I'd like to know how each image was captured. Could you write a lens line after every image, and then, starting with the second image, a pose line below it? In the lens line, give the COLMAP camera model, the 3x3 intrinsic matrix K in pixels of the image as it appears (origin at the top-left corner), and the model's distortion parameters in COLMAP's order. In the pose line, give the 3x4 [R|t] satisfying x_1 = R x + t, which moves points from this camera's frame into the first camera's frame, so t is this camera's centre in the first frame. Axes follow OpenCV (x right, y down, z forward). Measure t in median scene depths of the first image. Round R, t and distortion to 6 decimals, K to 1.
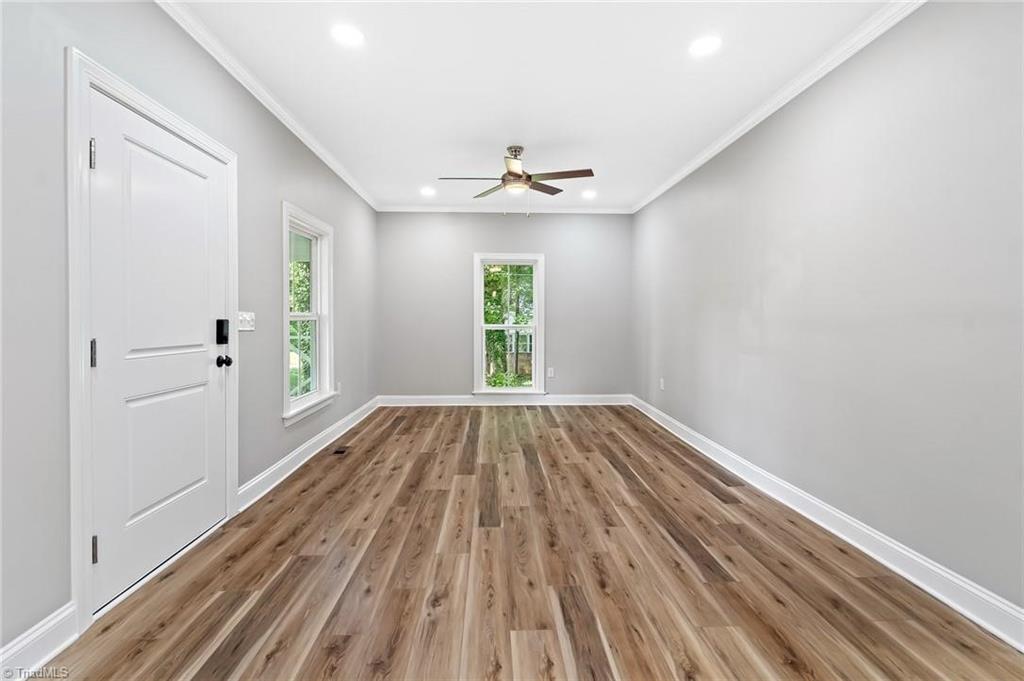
lens RADIAL K [[462.8, 0, 517.8], [0, 462.8, 330.3], [0, 0, 1]] dist [-0.003326, 0.000445]
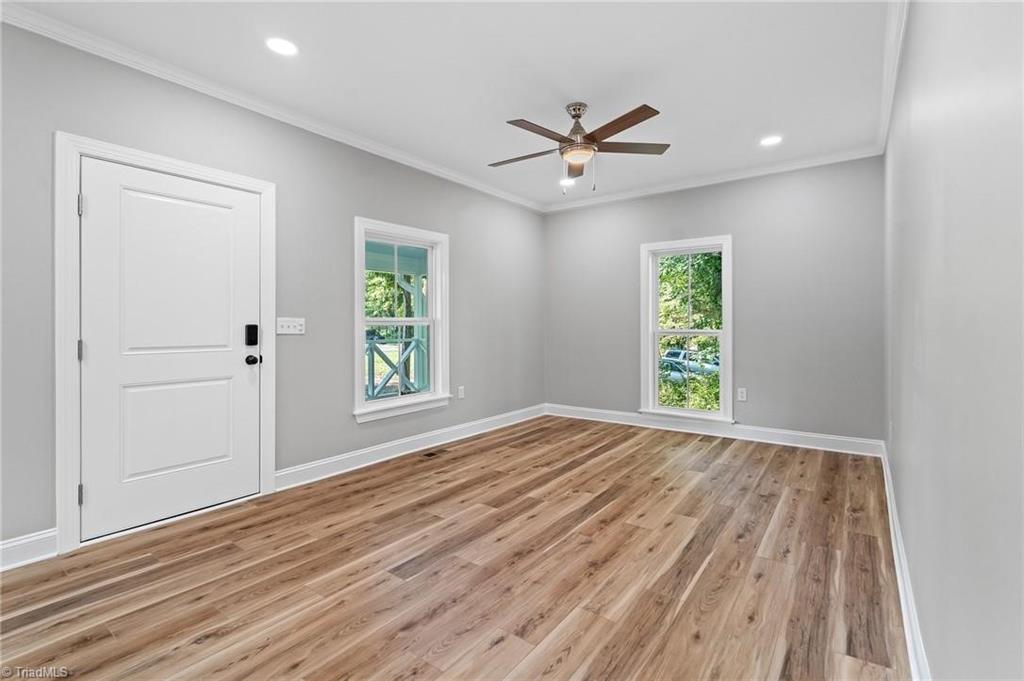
lens RADIAL K [[466.8, 0, 520.6], [0, 466.8, 327.4], [0, 0, 1]] dist [-0.002790, -0.000027]
pose [[0.780247, -0.002352, -0.625468, 0.608246], [-0.008901, 0.999850, -0.014862, -0.004230], [0.625409, 0.017163, 0.780109, 0.469059]]
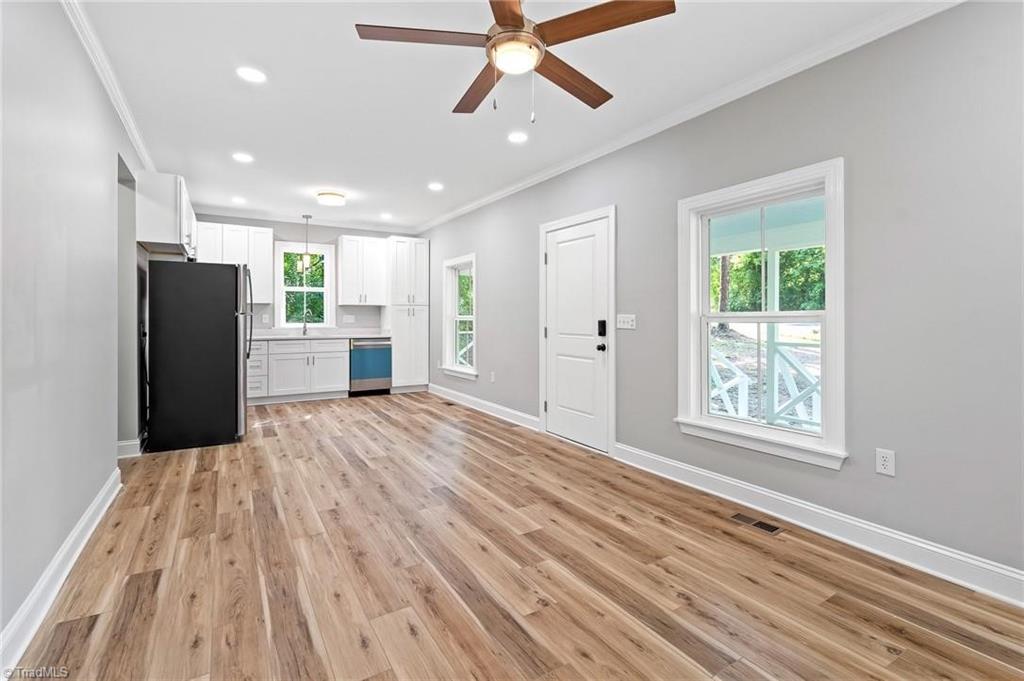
lens RADIAL K [[478.0, 0, 511.9], [0, 478.0, 316.8], [0, 0, 1]] dist [0.001708, 0.000017]
pose [[-0.882557, -0.007908, -0.470138, 0.354669], [-0.016077, 0.999781, 0.013364, -0.048329], [0.469930, 0.019353, -0.882492, 2.136958]]
